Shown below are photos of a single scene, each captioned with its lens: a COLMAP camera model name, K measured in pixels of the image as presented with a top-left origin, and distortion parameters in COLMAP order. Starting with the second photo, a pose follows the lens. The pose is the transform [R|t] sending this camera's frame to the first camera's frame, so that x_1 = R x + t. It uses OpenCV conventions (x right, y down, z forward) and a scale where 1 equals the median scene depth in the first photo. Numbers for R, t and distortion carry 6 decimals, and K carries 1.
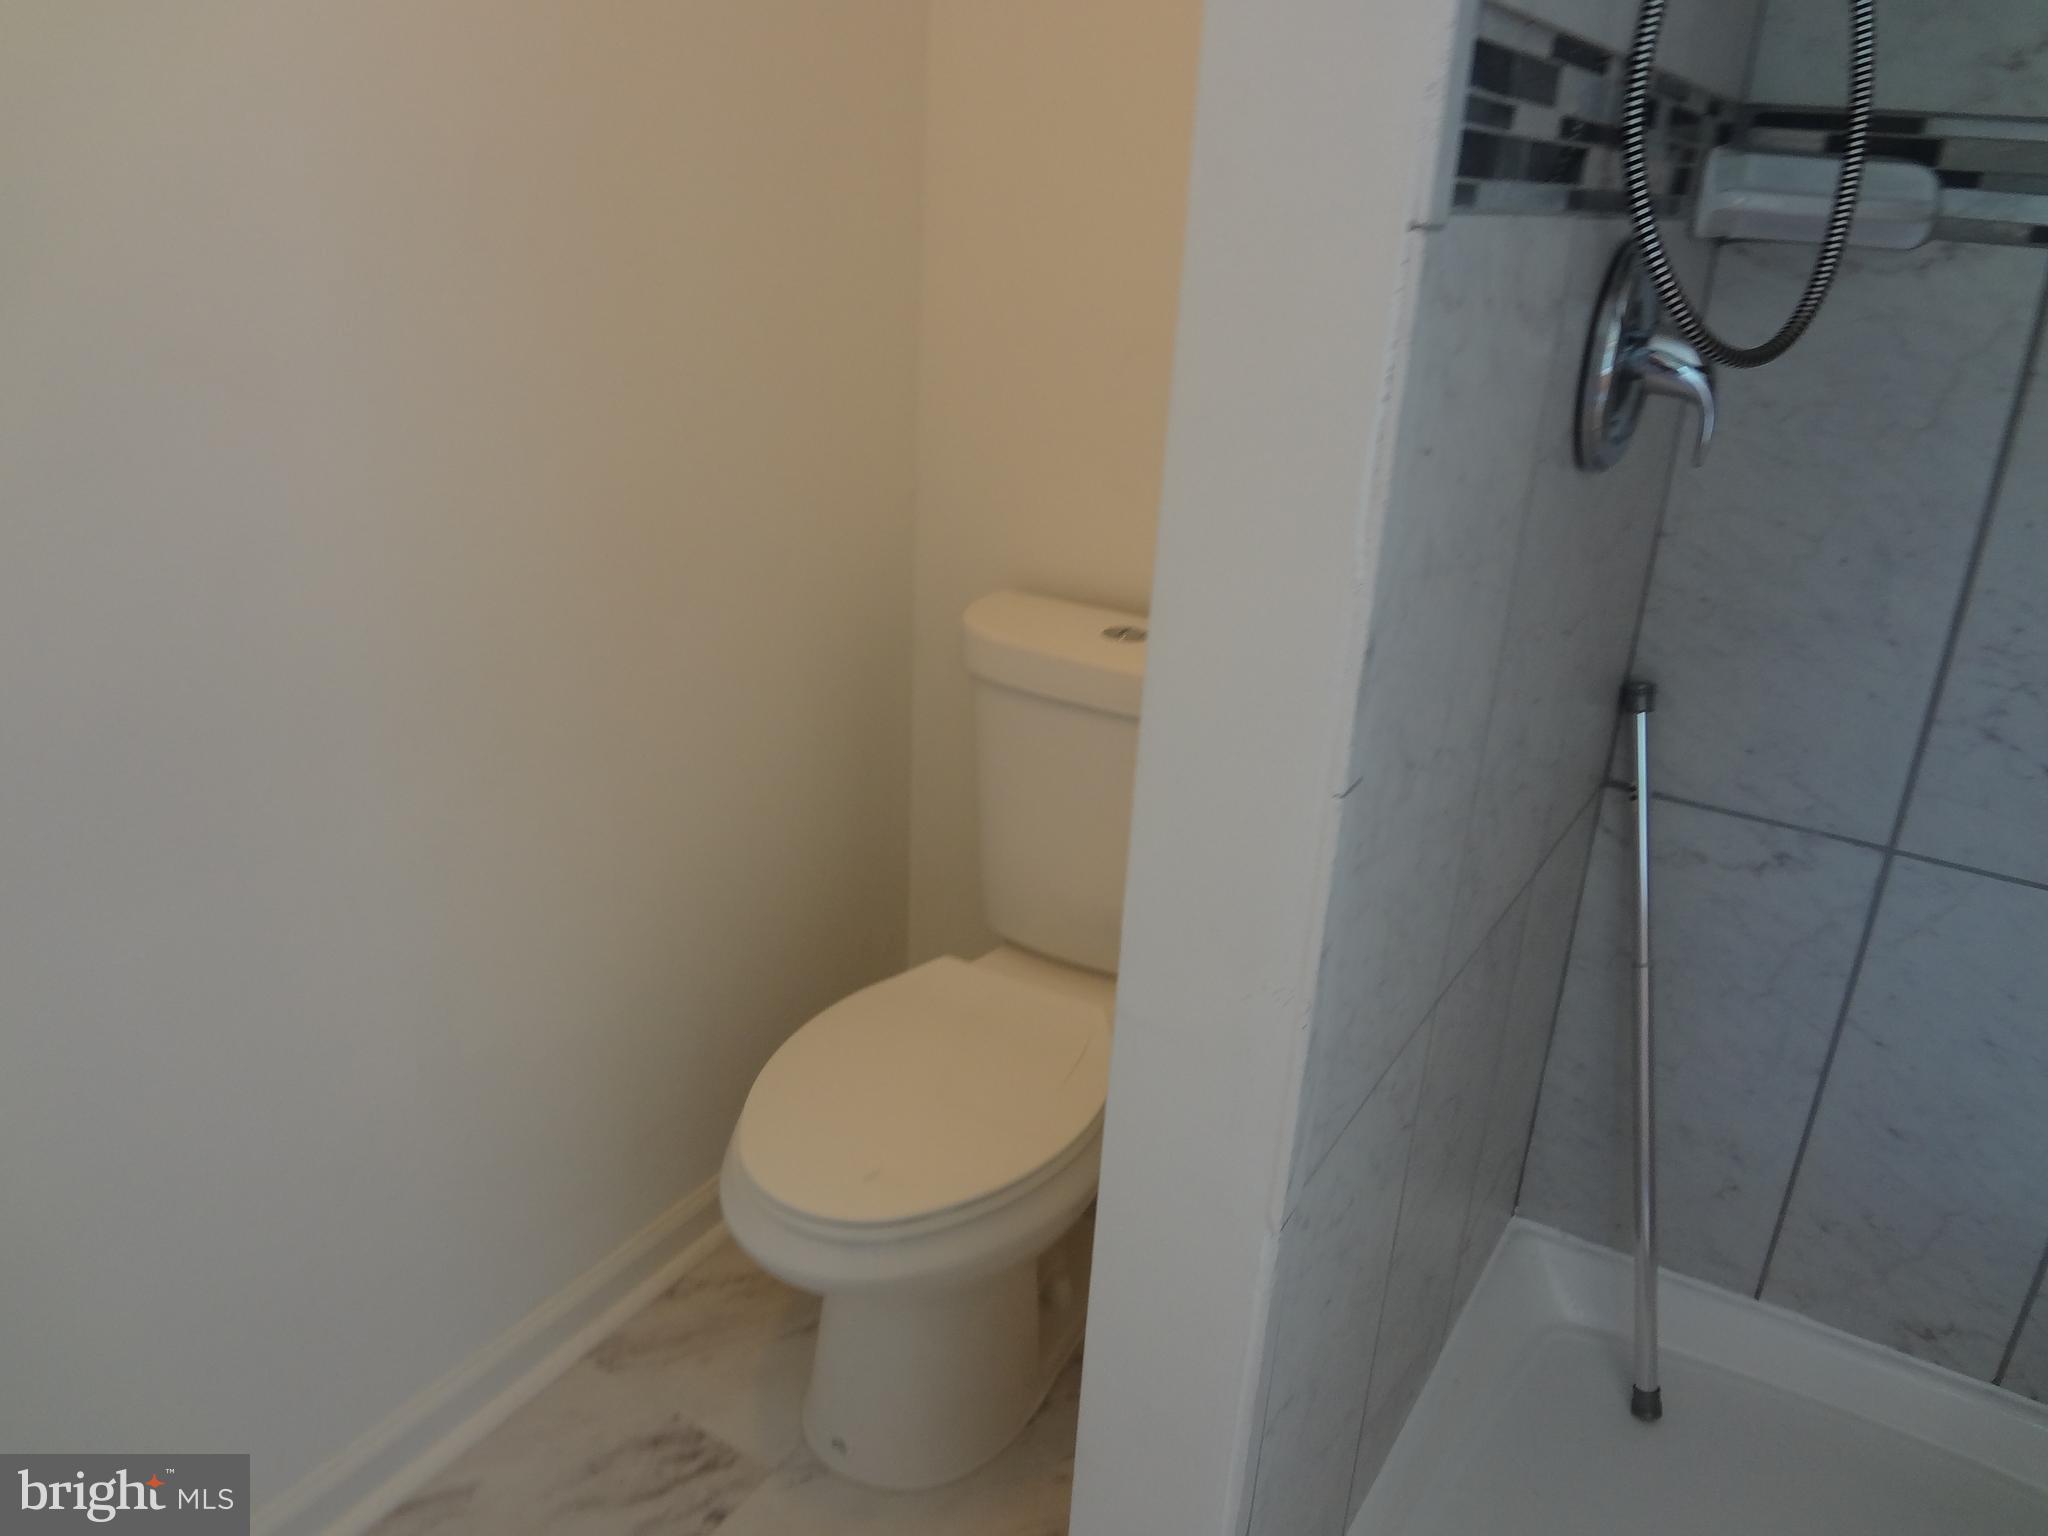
lens RADIAL K [[1522.1, 0, 1015.7], [0, 1522.1, 777.4], [0, 0, 1]] dist [-0.053057, 0.013133]
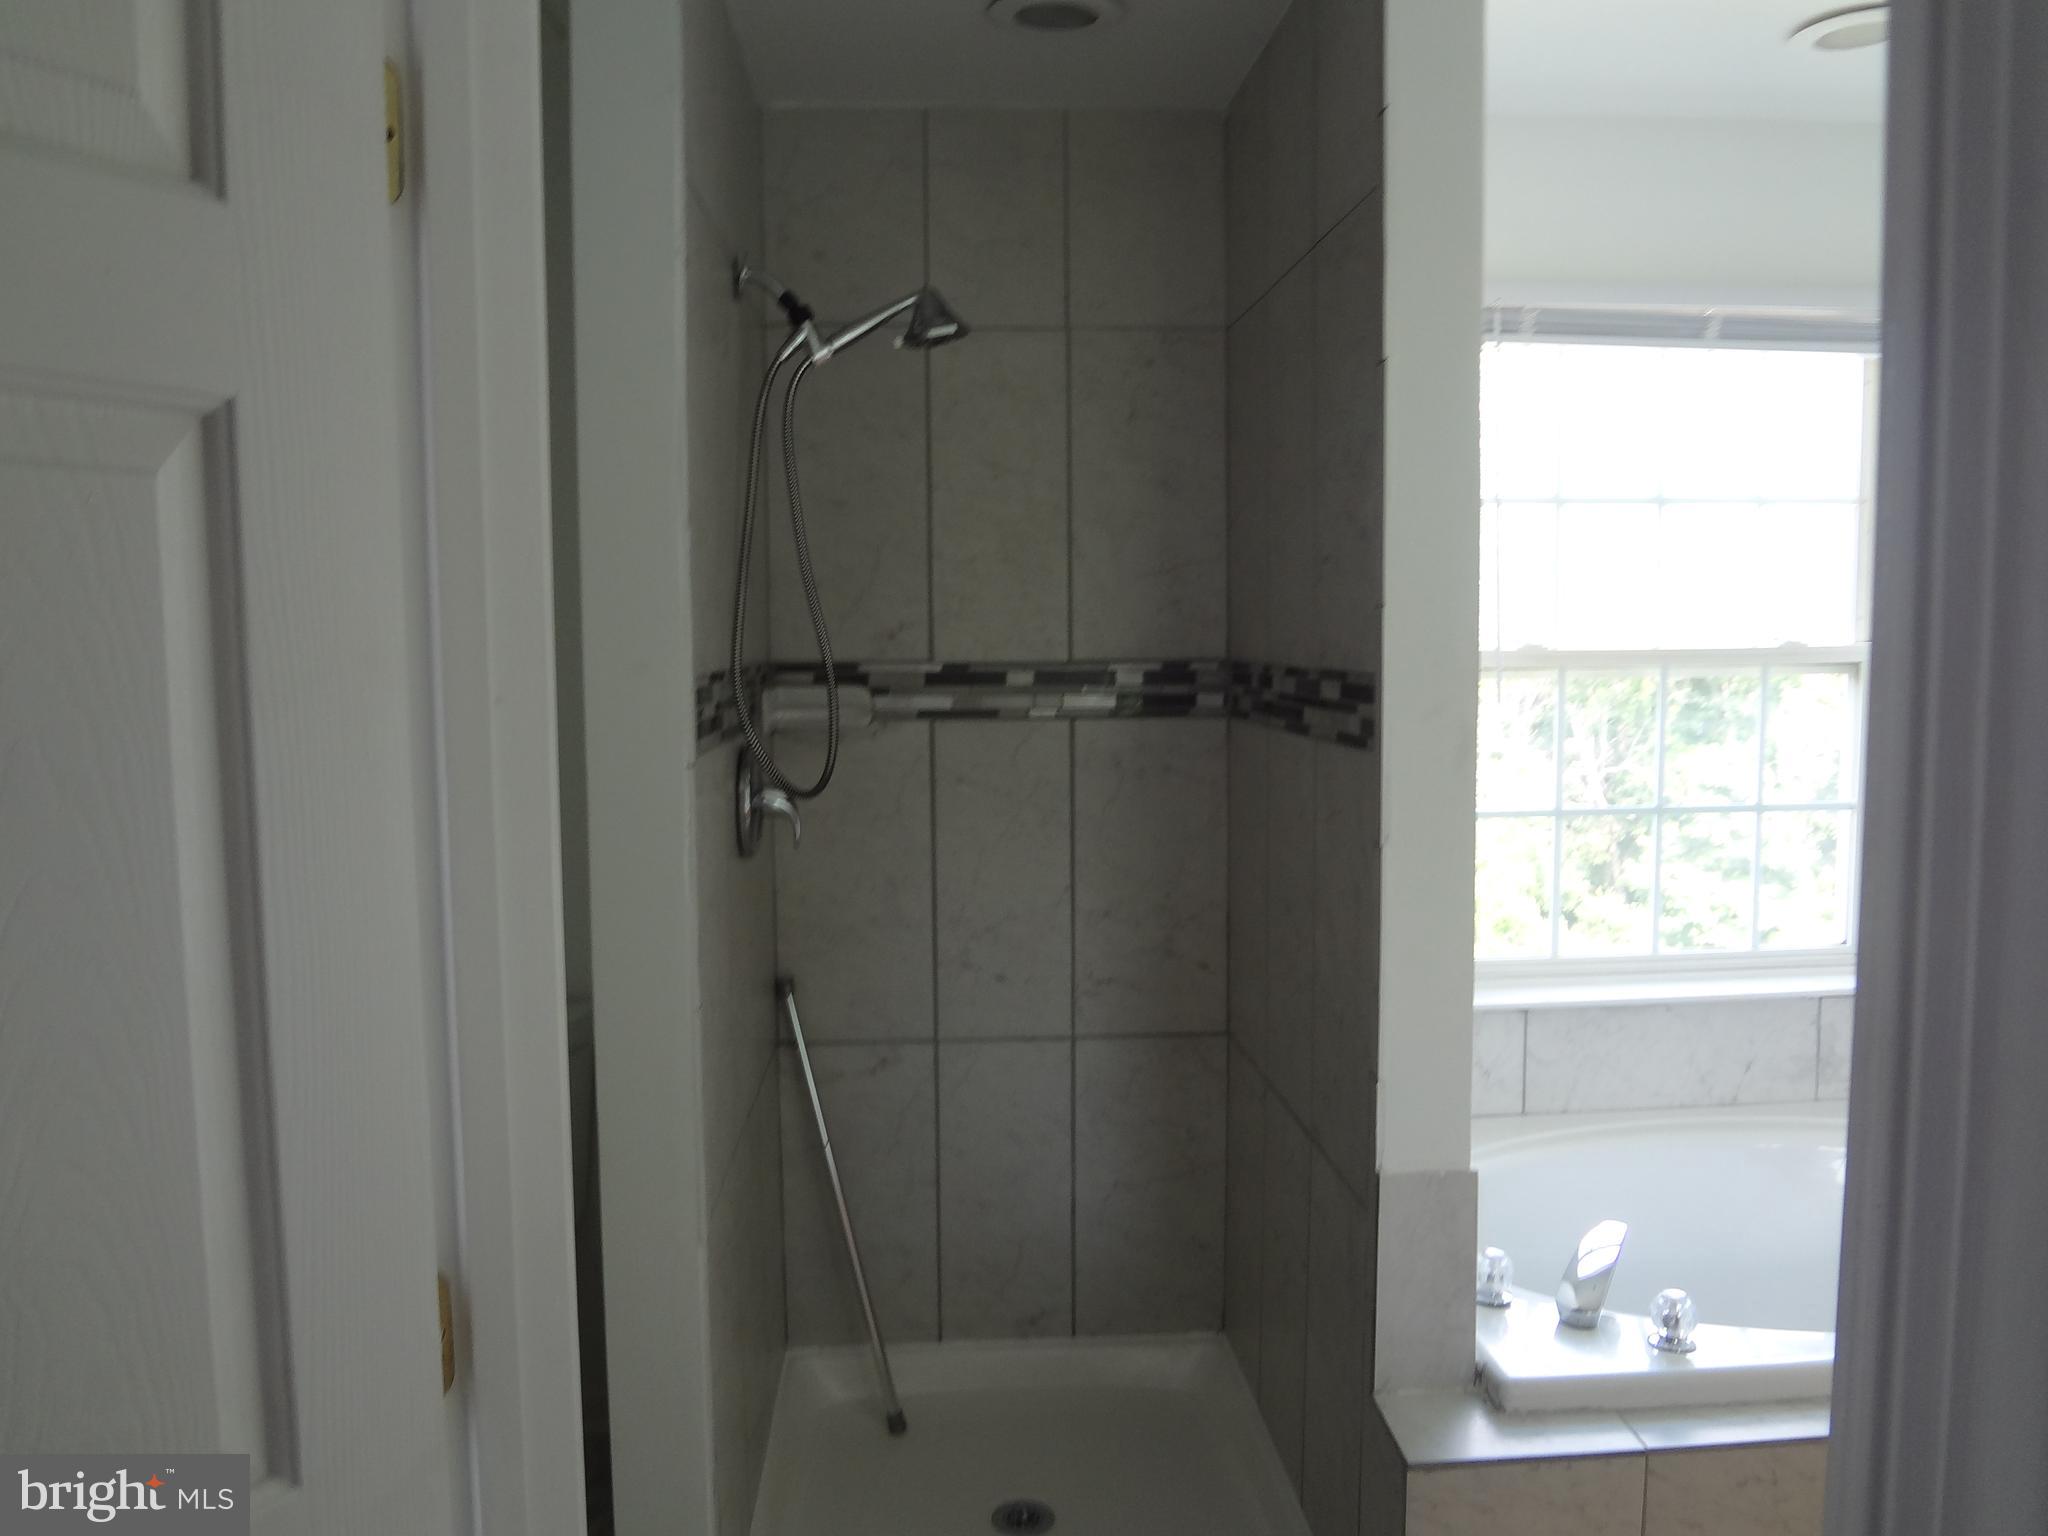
lens RADIAL K [[1522.1, 0, 1015.7], [0, 1522.1, 777.4], [0, 0, 1]] dist [-0.053057, 0.013133]
pose [[0.809561, -0.107925, 0.577029, -0.385830], [0.265041, 0.944265, -0.195237, 0.143803], [-0.523797, 0.310993, 0.793045, -0.644692]]
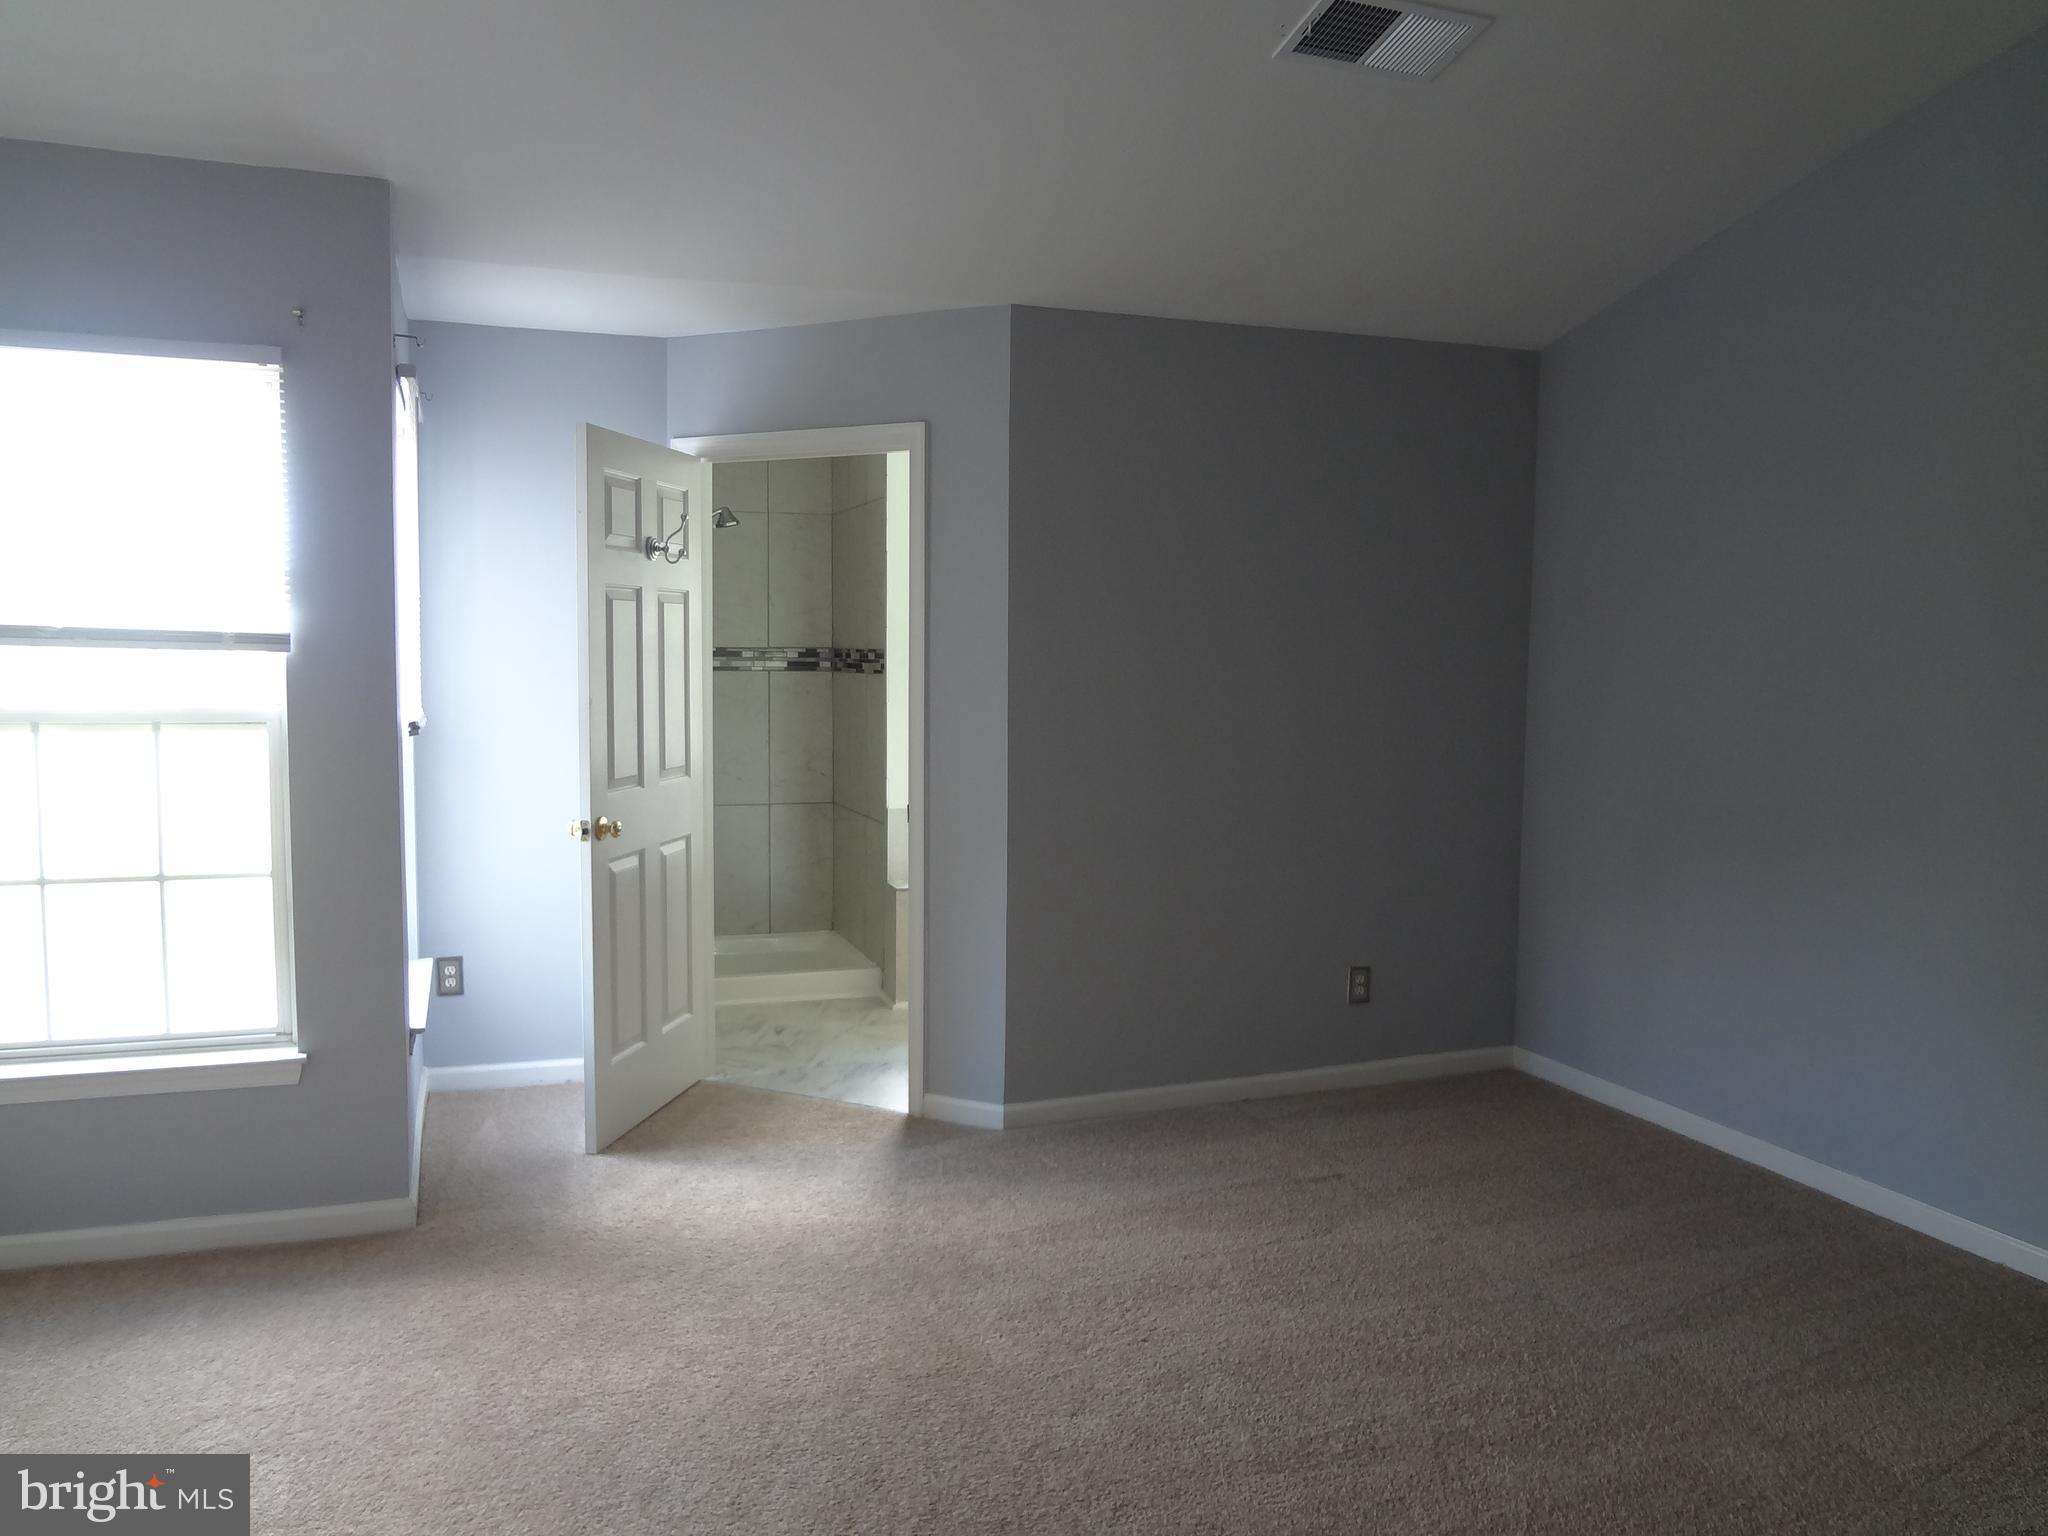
lens RADIAL K [[1522.1, 0, 1015.7], [0, 1522.1, 777.4], [0, 0, 1]] dist [-0.053057, 0.013133]
pose [[0.616432, -0.106599, 0.780159, -2.473313], [0.316696, 0.940688, -0.121699, 0.851099], [-0.720913, 0.322092, 0.613630, -2.534857]]
